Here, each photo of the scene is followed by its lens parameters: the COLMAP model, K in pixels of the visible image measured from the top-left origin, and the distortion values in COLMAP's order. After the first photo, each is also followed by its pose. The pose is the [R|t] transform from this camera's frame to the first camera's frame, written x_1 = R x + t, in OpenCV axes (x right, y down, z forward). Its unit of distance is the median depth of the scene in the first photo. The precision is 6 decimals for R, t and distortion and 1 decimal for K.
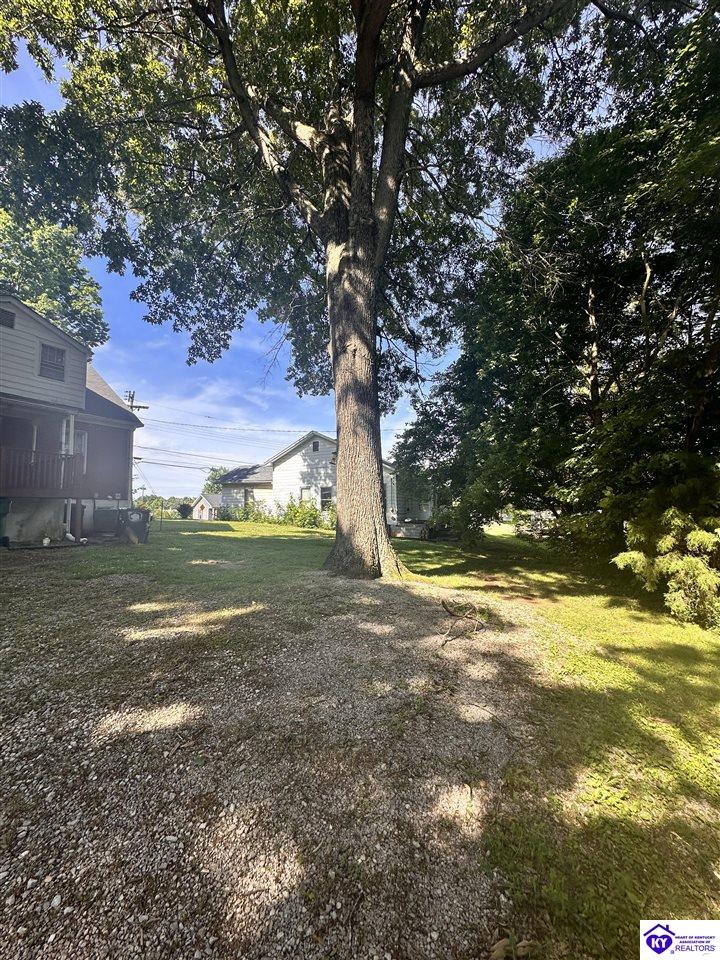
lens RADIAL K [[387.4, 0, 365.9], [0, 387.4, 478.5], [0, 0, 1]] dist [0.000048, -0.000297]
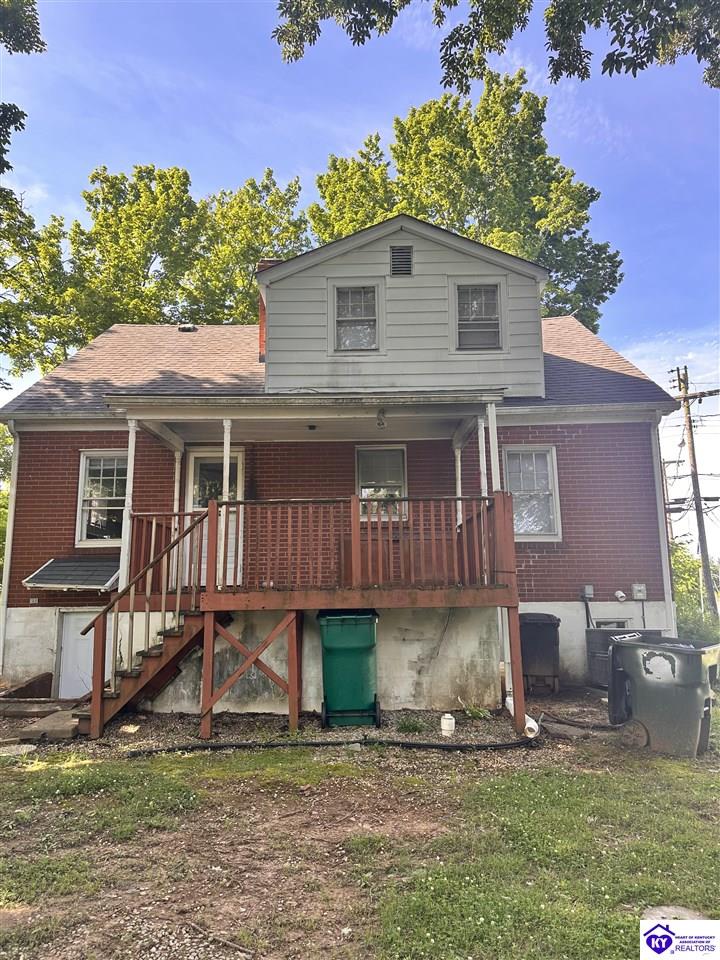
lens RADIAL K [[680.2, 0, 345.4], [0, 680.2, 482.7], [0, 0, 1]] dist [0.055899, -0.067895]
pose [[0.493201, -0.145967, -0.857581, -0.189584], [0.075373, 0.989285, -0.125037, 0.000482], [0.866644, -0.002970, 0.498919, 0.432000]]
